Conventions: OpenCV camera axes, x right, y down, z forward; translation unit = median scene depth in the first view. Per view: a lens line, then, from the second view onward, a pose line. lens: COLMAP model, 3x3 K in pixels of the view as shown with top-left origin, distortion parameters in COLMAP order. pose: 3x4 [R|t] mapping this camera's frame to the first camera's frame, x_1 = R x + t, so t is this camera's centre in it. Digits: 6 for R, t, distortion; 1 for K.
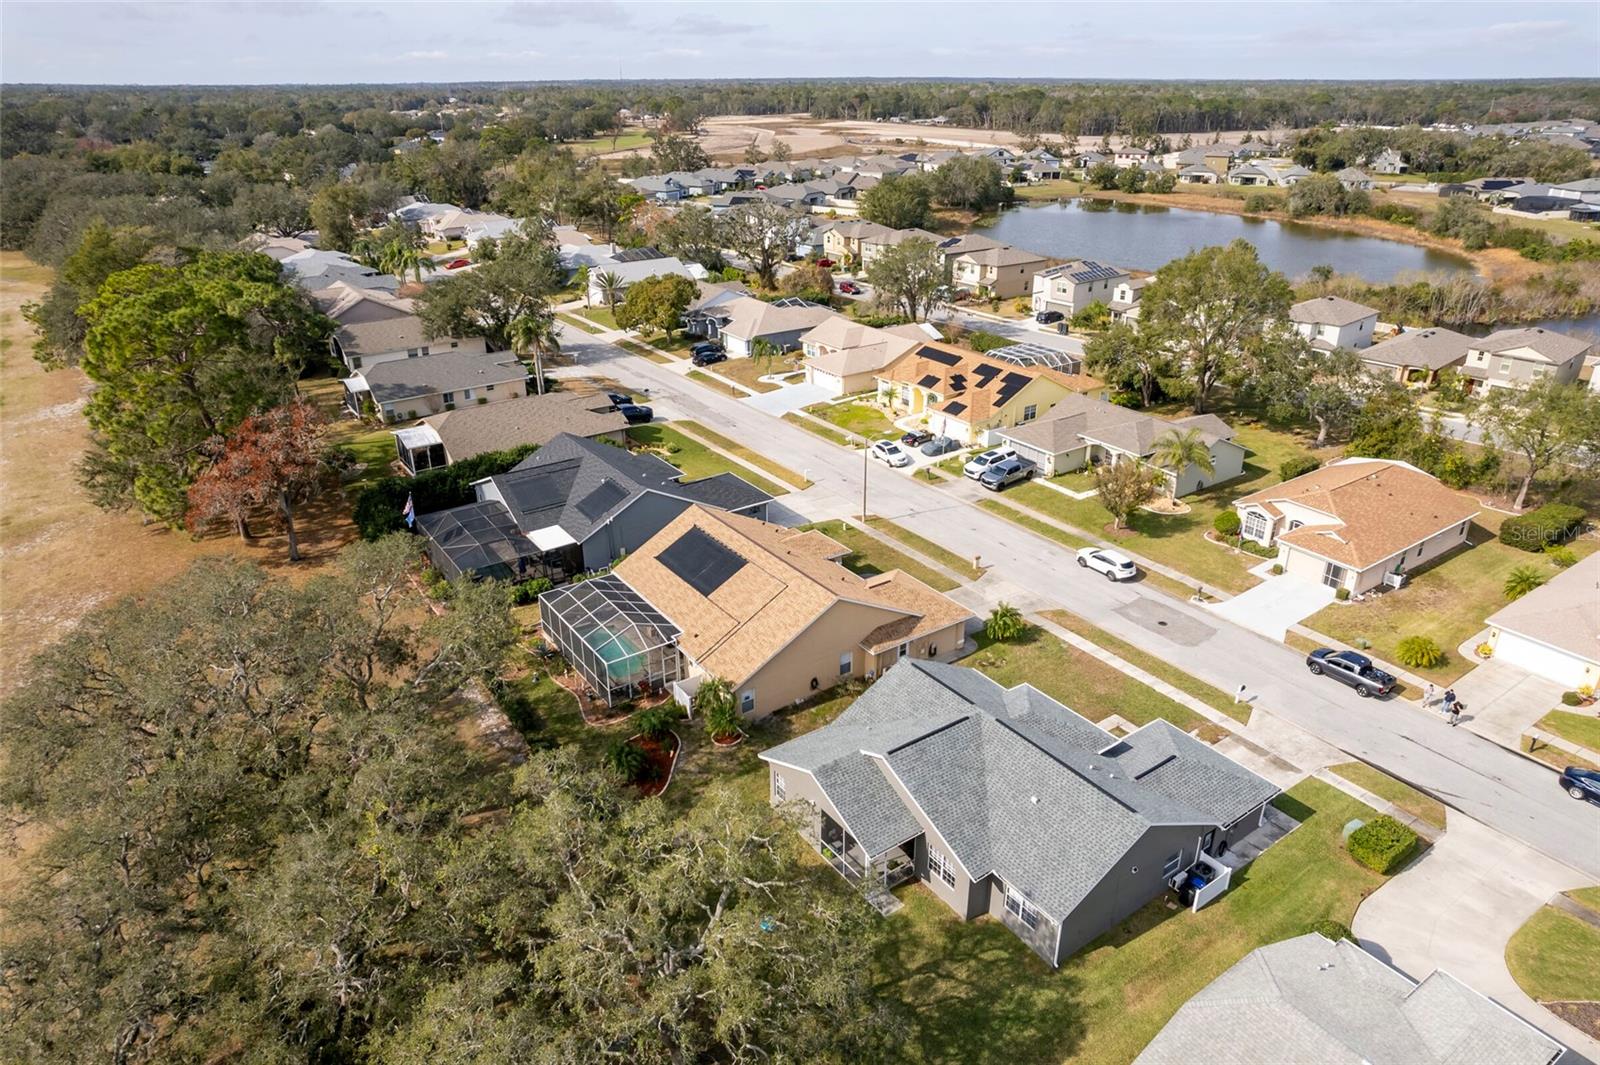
lens RADIAL K [[1014.4, 0, 806.4], [0, 1014.4, 534.1], [0, 0, 1]] dist [-0.084138, 0.076493]
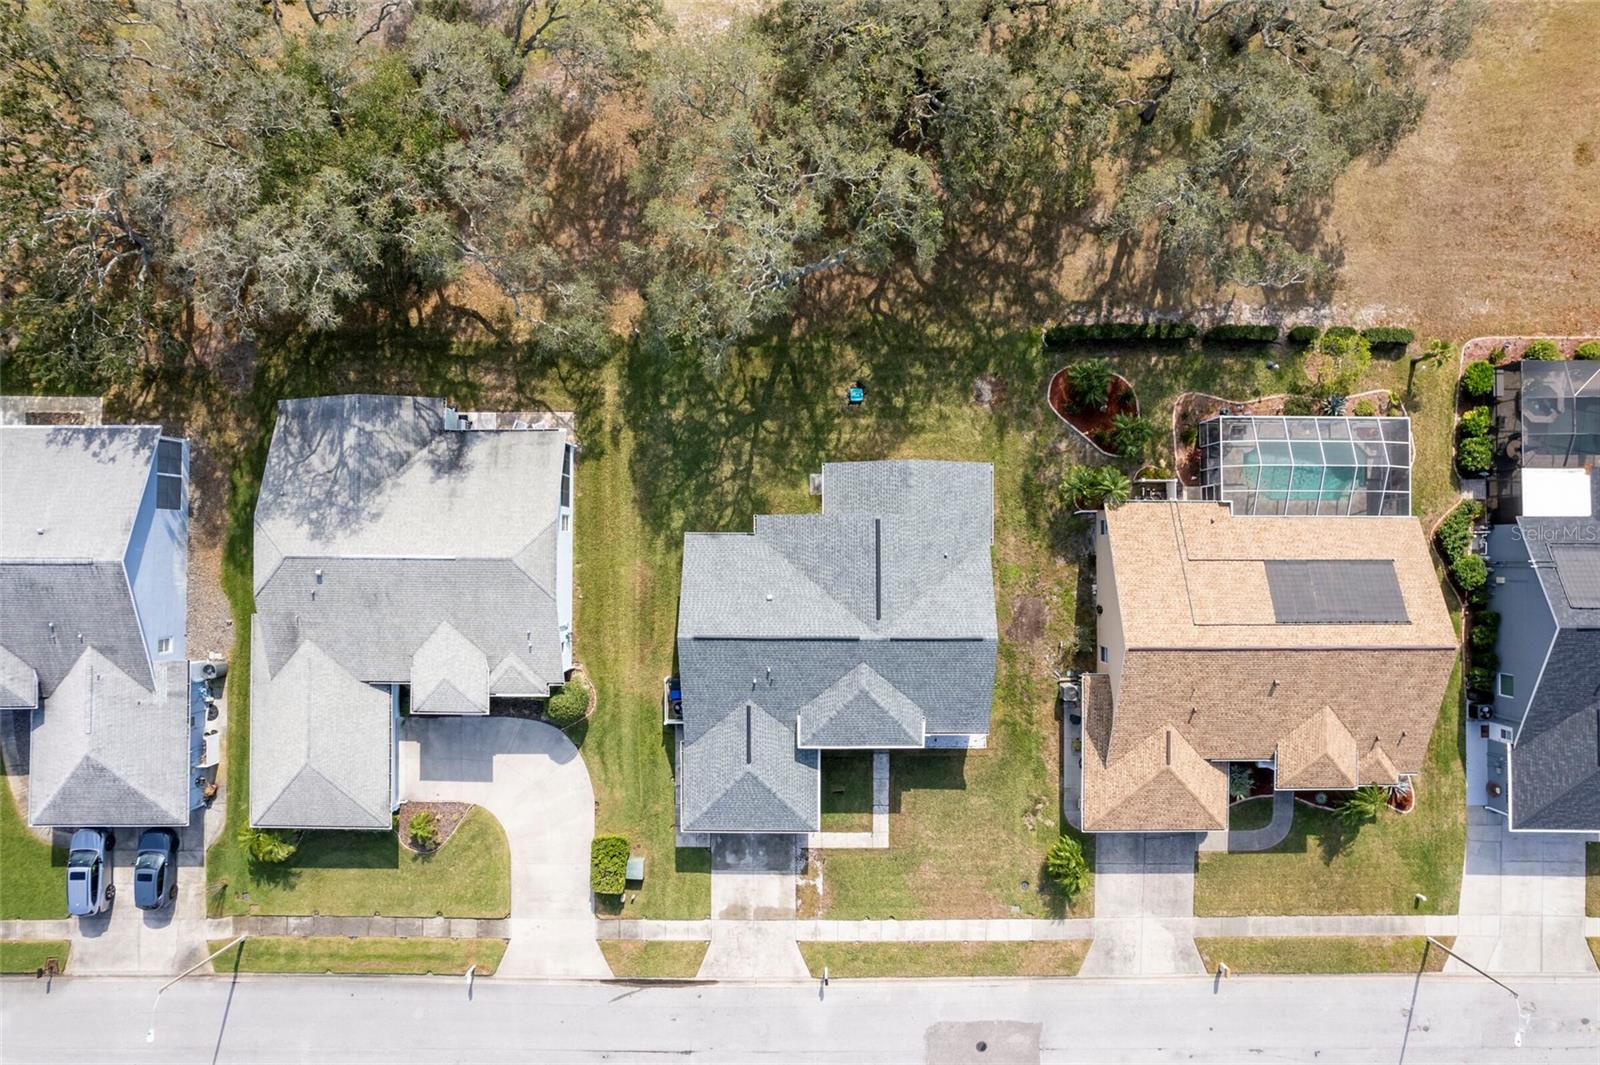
lens RADIAL K [[1014.4, 0, 806.4], [0, 1014.4, 534.1], [0, 0, 1]] dist [-0.084138, 0.076493]
pose [[-0.571571, 0.820552, 0.000621, 0.095844], [-0.333103, -0.232720, 0.913720, -0.553193], [0.749899, 0.522049, 0.406344, 0.360361]]
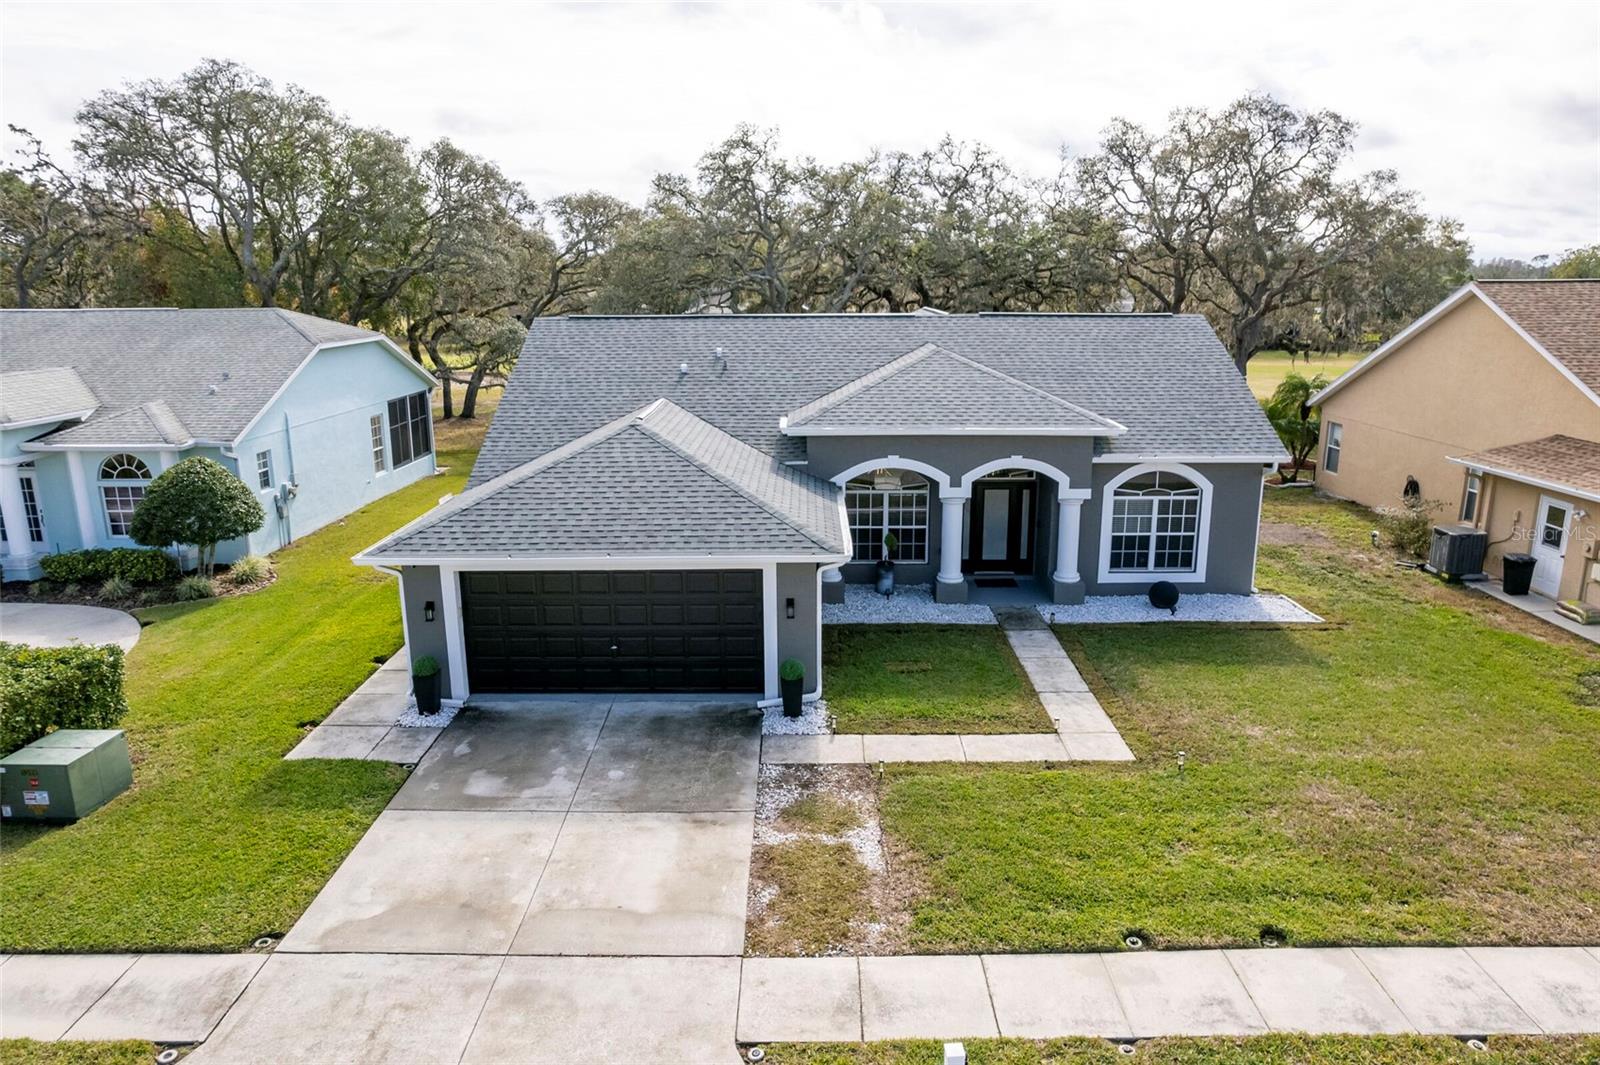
lens RADIAL K [[1014.4, 0, 806.4], [0, 1014.4, 534.1], [0, 0, 1]] dist [-0.084138, 0.076493]
pose [[-0.574228, 0.201830, -0.793427, 0.488574], [-0.332860, 0.827865, 0.451491, 0.055382], [0.747975, 0.523359, -0.408202, 0.931201]]
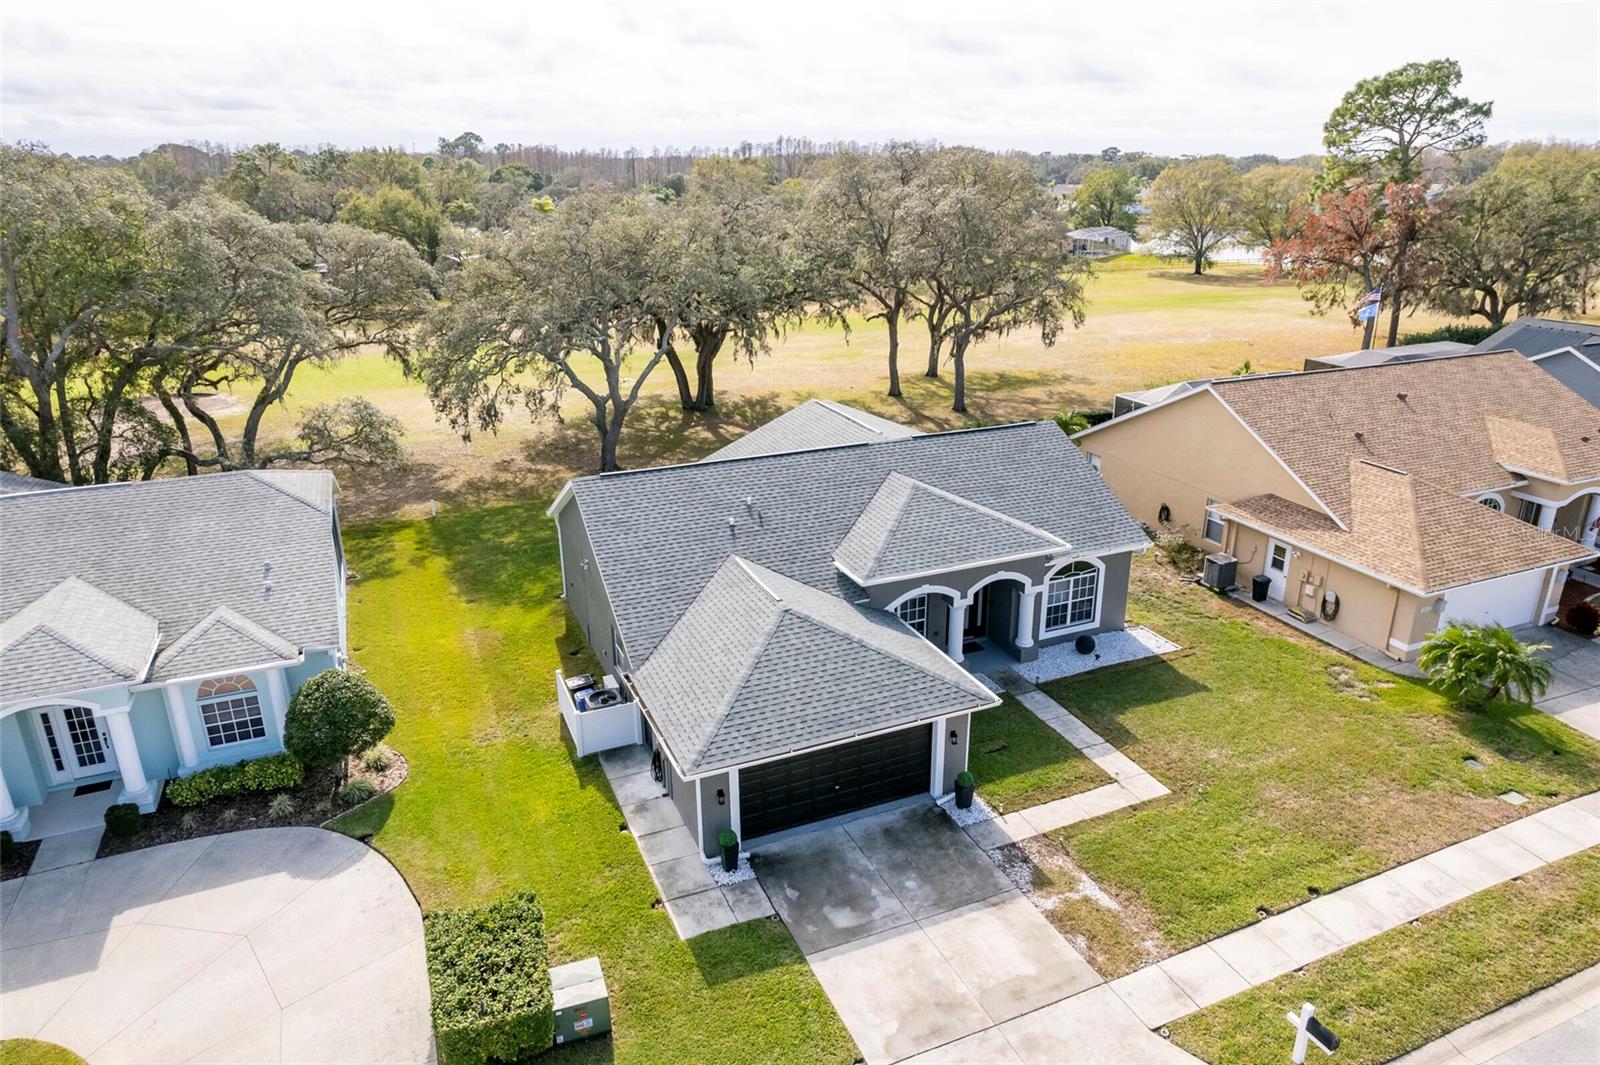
lens RADIAL K [[1014.4, 0, 806.4], [0, 1014.4, 534.1], [0, 0, 1]] dist [-0.084138, 0.076493]
pose [[-0.201548, 0.340607, -0.918349, 0.618786], [-0.399133, 0.827654, 0.394565, -0.000259], [0.894467, 0.446067, -0.030864, 0.768725]]
